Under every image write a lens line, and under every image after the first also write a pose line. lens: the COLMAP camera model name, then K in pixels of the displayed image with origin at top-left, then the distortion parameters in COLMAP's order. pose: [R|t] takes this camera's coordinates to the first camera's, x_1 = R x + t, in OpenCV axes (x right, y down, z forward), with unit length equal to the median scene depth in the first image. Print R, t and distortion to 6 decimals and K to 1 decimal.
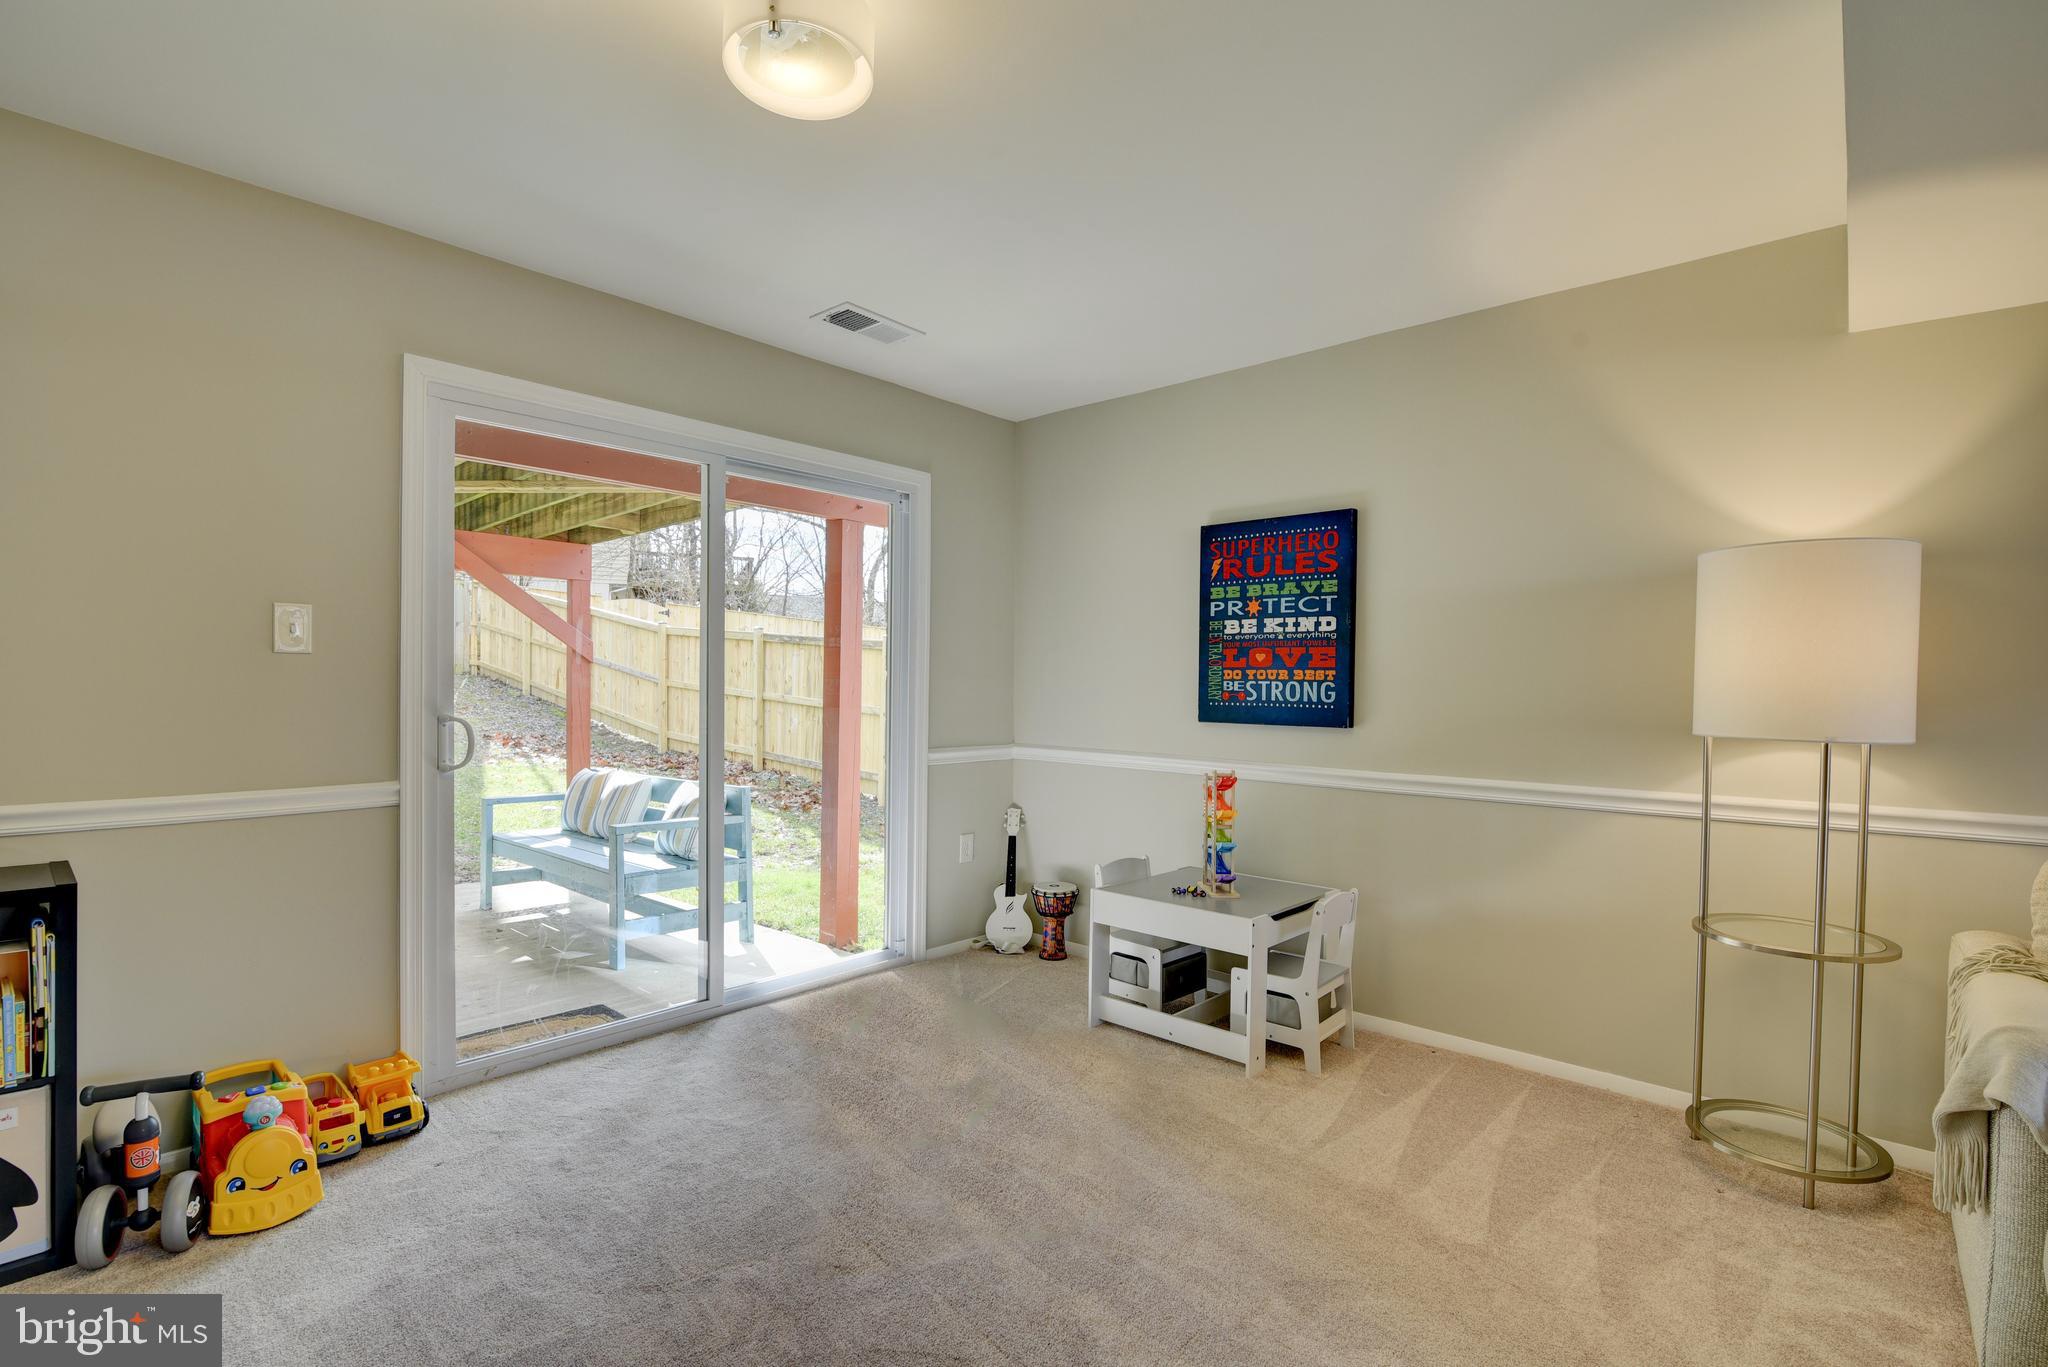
lens RADIAL K [[930.2, 0, 1031.1], [0, 930.2, 696.9], [0, 0, 1]] dist [-0.025081, 0.001855]
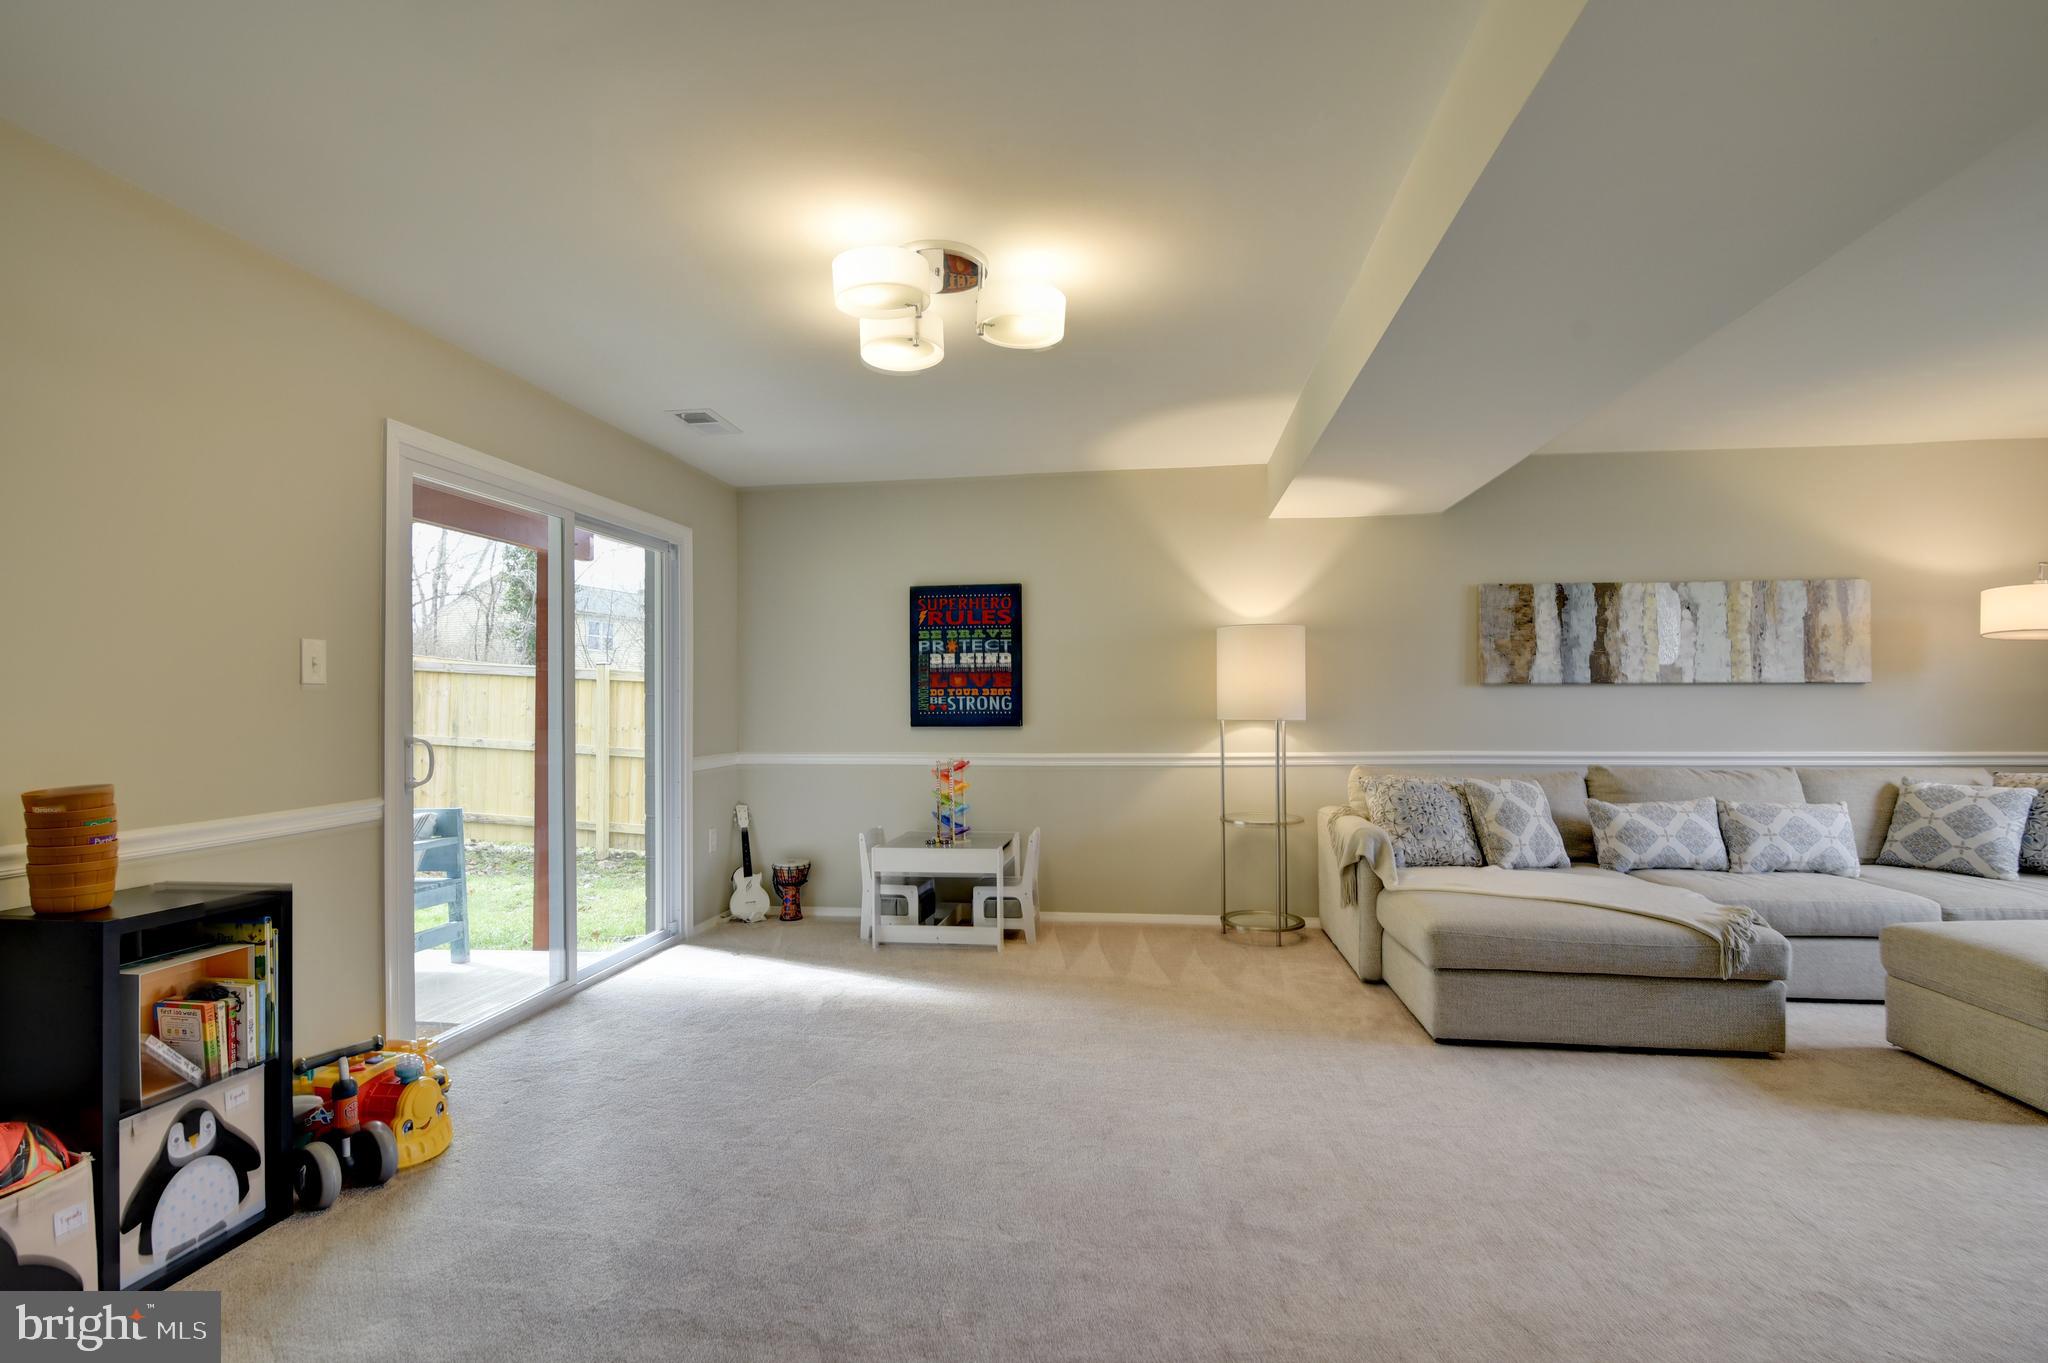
lens RADIAL K [[930.2, 0, 1035.6], [0, 930.2, 689.0], [0, 0, 1]] dist [-0.025081, 0.001855]
pose [[0.826465, -0.011552, 0.562870, -0.507815], [0.026535, 0.999478, -0.018449, 0.000674], [-0.562363, 0.030183, 0.826340, -0.288341]]
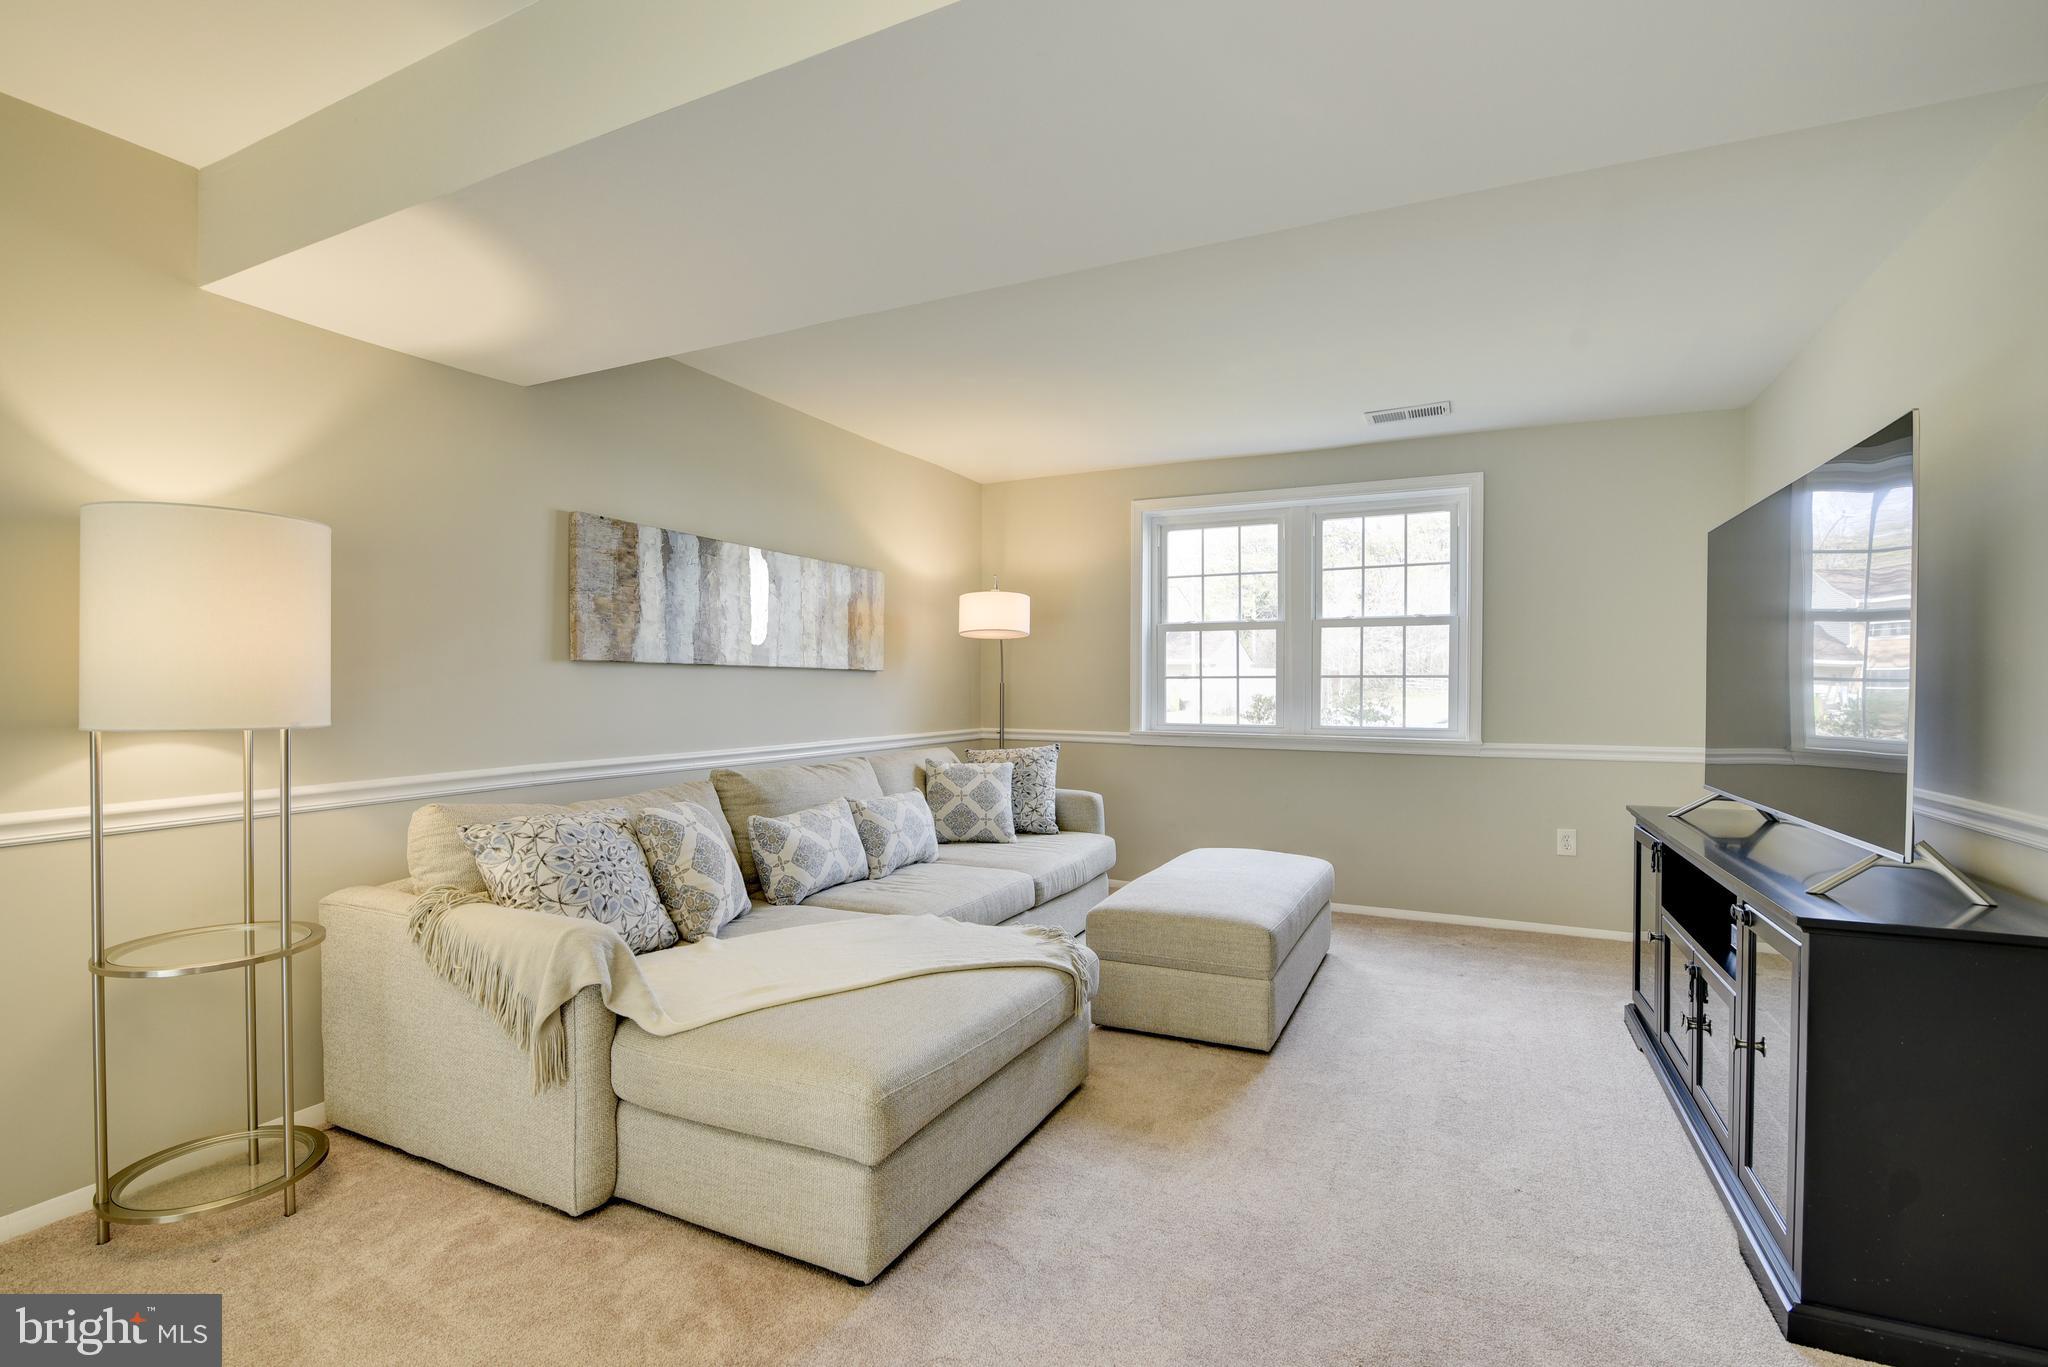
lens RADIAL K [[930.2, 0, 1014.8], [0, 930.2, 684.7], [0, 0, 1]] dist [-0.025081, 0.001855]
pose [[-0.270030, -0.017007, 0.962702, -0.172314], [0.004198, 0.999814, 0.018840, -0.006151], [-0.962843, 0.009129, -0.269908, 0.339946]]
